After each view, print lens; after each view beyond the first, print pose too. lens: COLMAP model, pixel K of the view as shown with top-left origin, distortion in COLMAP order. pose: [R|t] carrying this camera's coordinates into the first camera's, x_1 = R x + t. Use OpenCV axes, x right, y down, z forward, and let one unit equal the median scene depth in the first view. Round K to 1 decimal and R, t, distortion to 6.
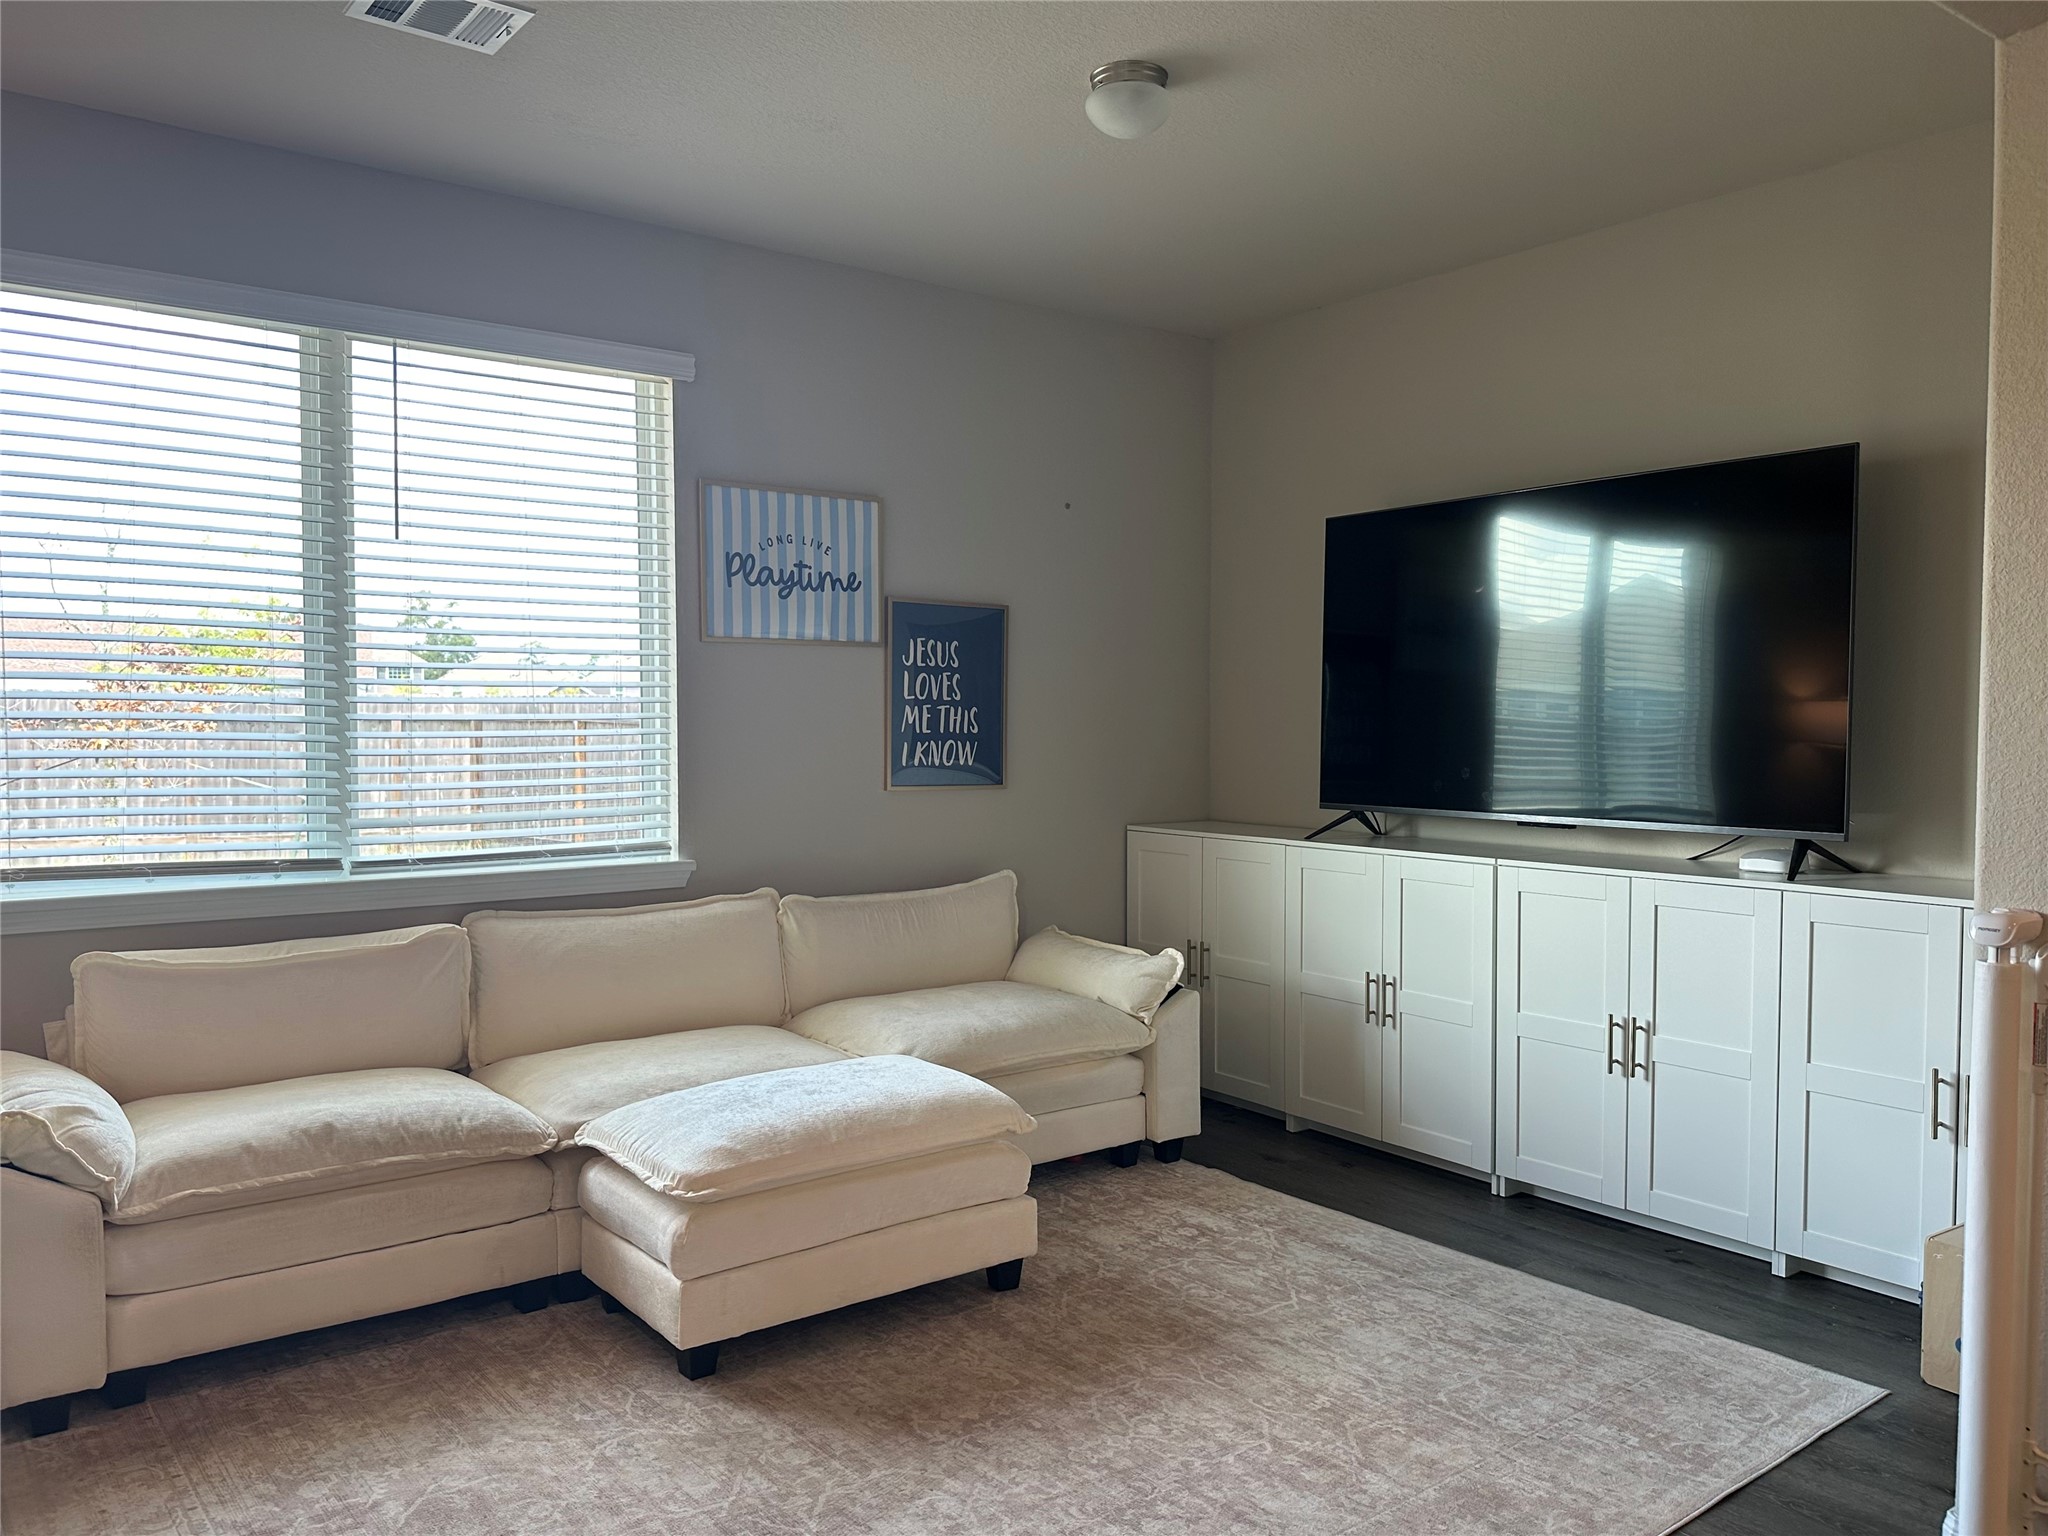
lens RADIAL K [[1523.9, 0, 1021.3], [0, 1523.9, 774.7], [0, 0, 1]] dist [0.094501, -0.138637]
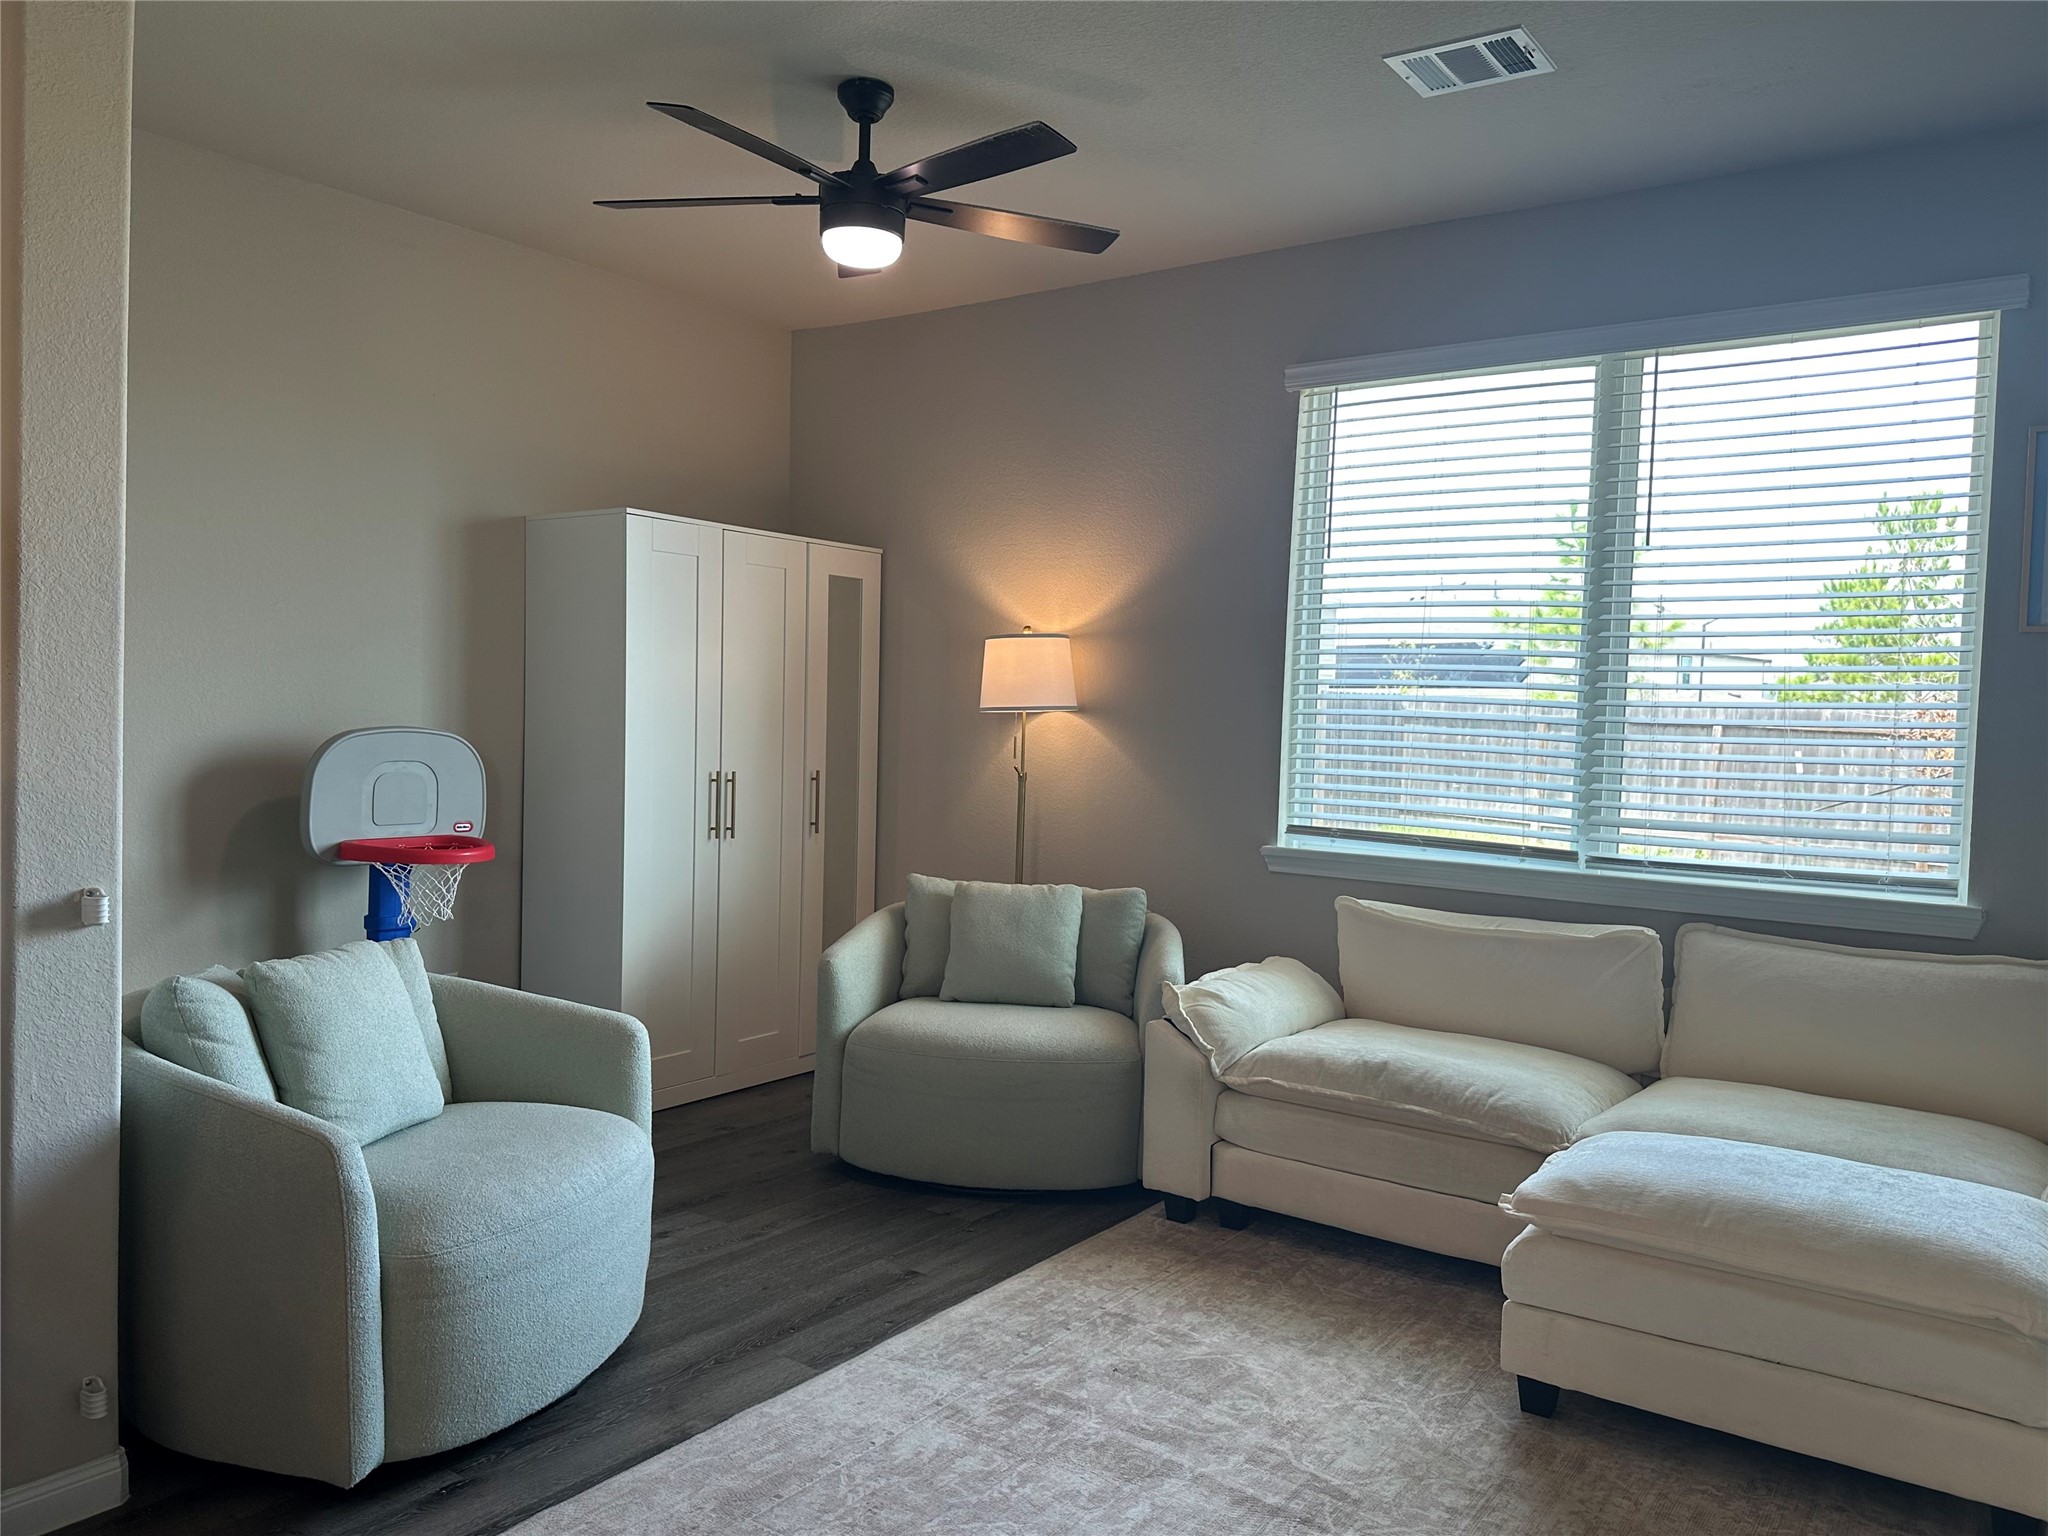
lens RADIAL K [[1523.9, 0, 1021.3], [0, 1523.9, 774.7], [0, 0, 1]] dist [0.094501, -0.138637]
pose [[0.298708, 0.046532, -0.953210, 0.559167], [-0.065496, 0.997455, 0.028167, -0.004317], [0.952095, 0.054018, 0.300995, 0.383315]]
